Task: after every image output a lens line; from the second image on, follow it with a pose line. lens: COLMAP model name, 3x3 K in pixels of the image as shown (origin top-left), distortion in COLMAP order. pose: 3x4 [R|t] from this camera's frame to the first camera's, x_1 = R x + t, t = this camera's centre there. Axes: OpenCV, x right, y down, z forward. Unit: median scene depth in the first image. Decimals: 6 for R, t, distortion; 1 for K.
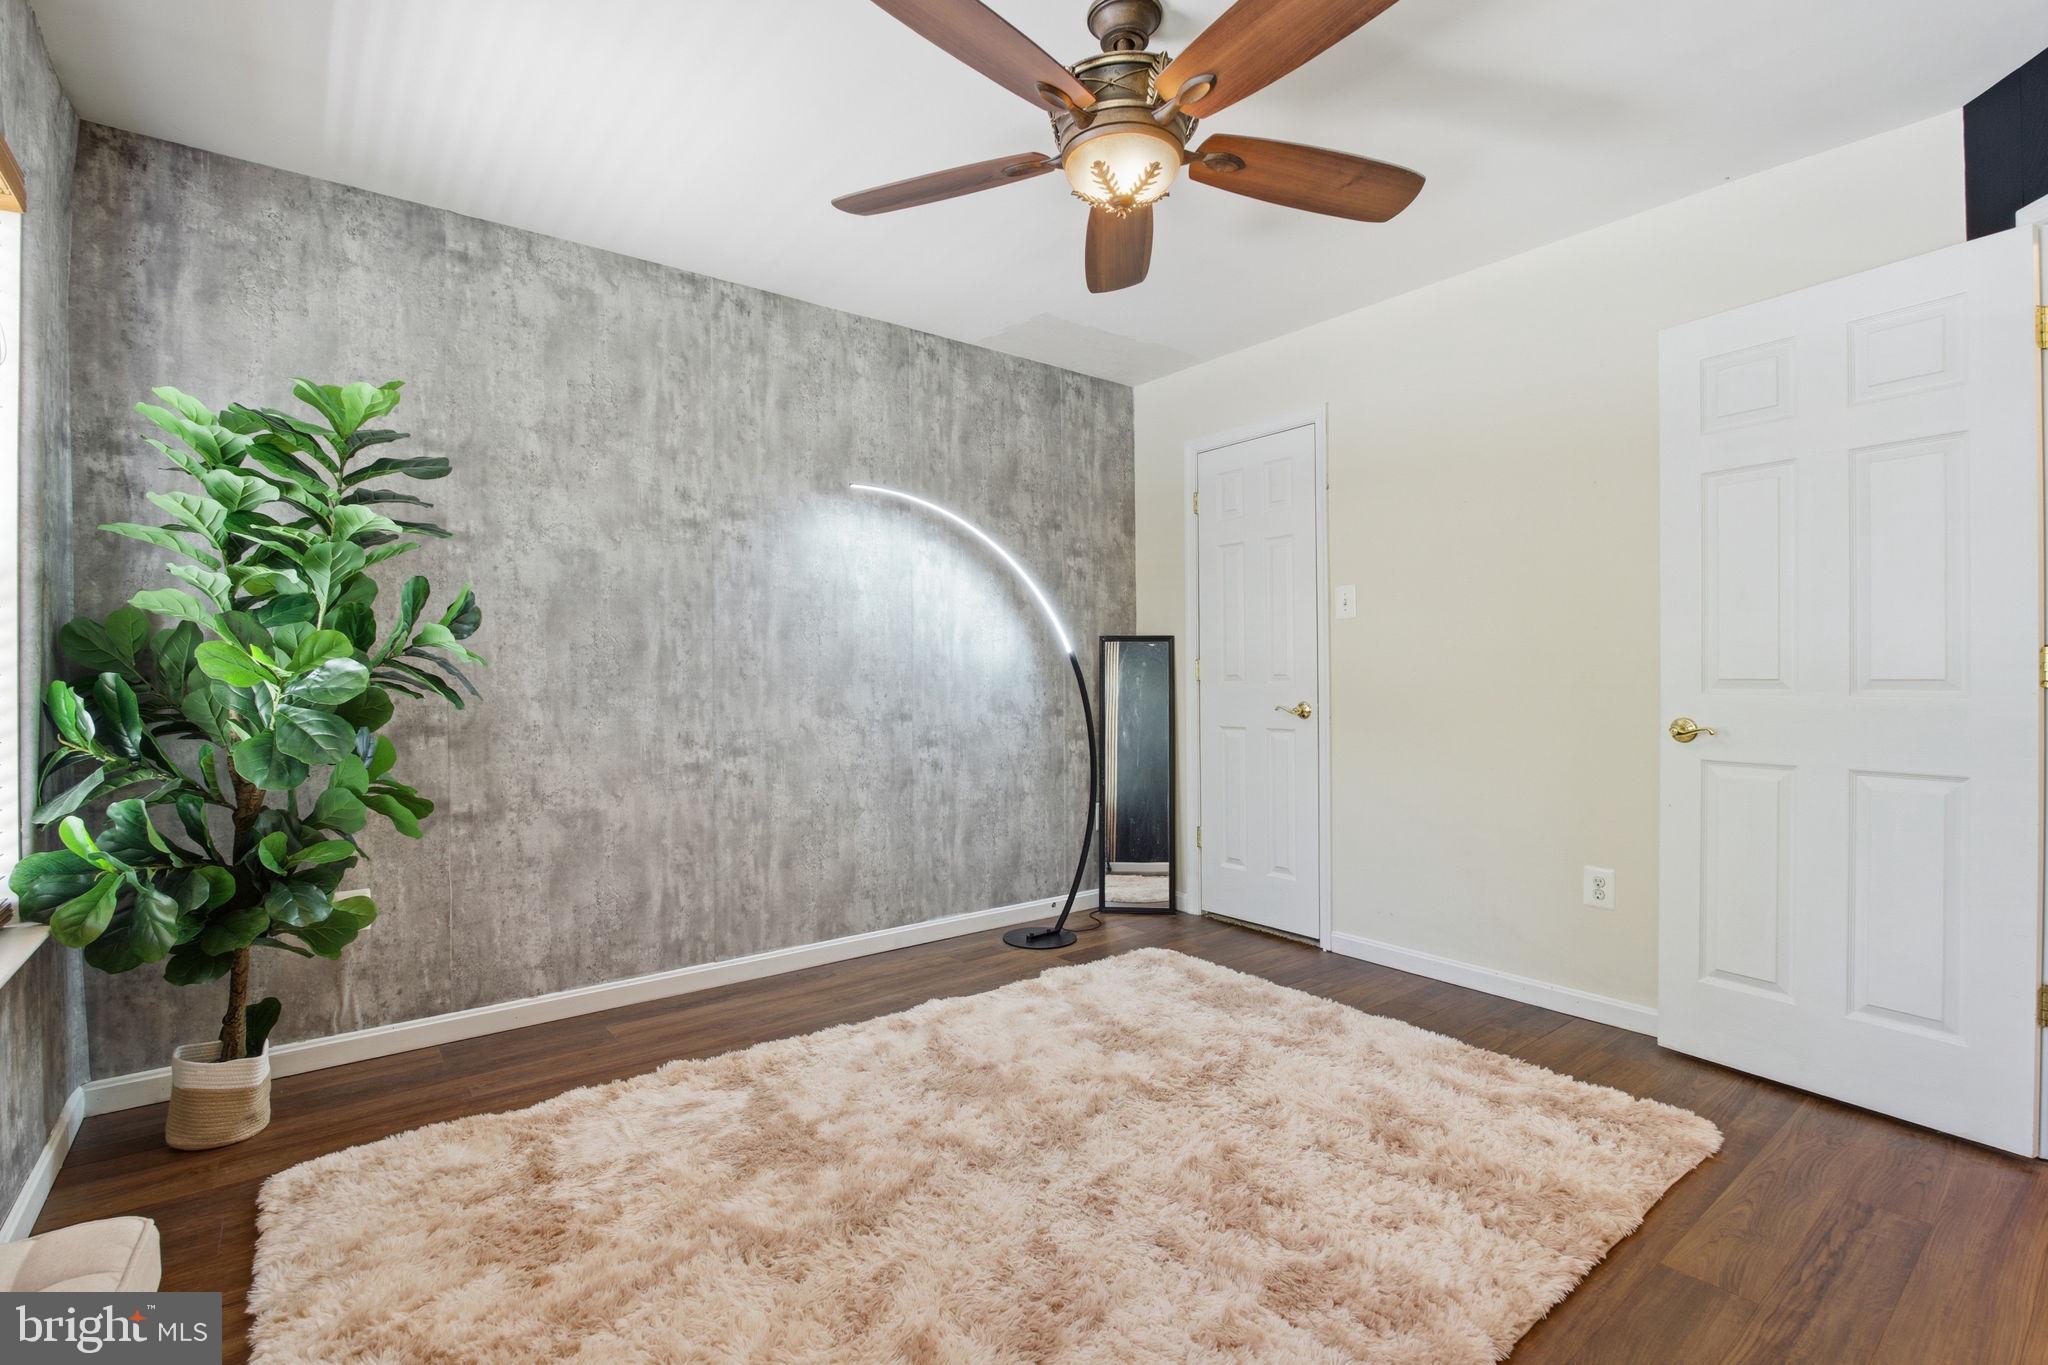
lens RADIAL K [[936.6, 0, 1020.1], [0, 936.6, 669.5], [0, 0, 1]] dist [-0.015524, -0.000448]
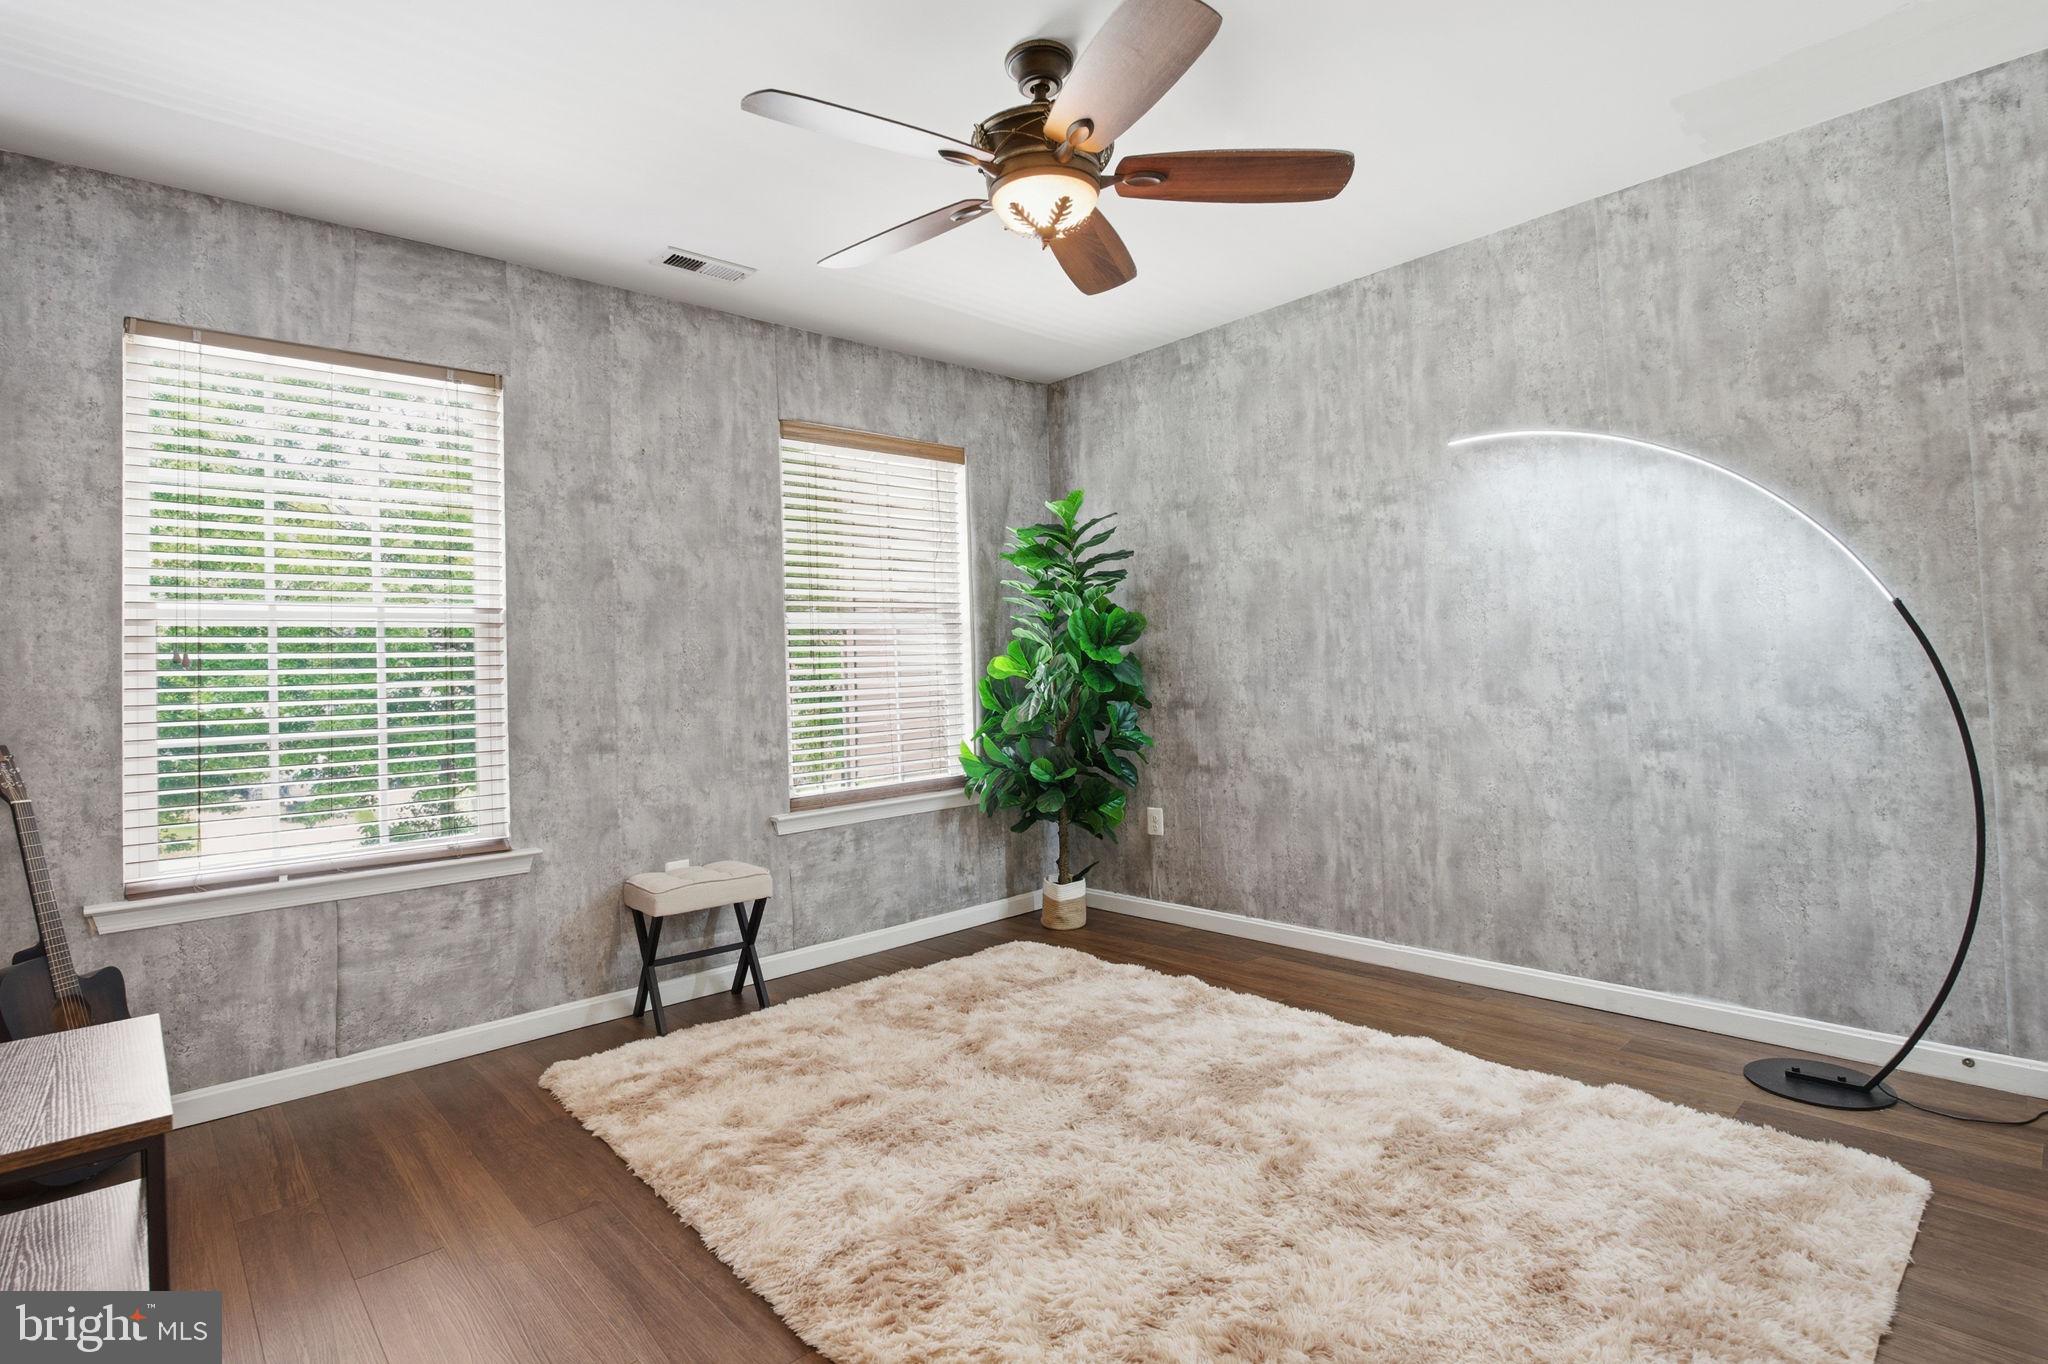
lens RADIAL K [[1025.6, 0, 1019.3], [0, 1025.6, 625.7], [0, 0, 1]] dist [-0.008092, -0.000204]
pose [[0.061506, -0.046491, -0.997023, 0.771127], [0.038382, 0.998286, -0.044182, 0.002887], [0.997368, -0.035551, 0.063185, 0.537192]]
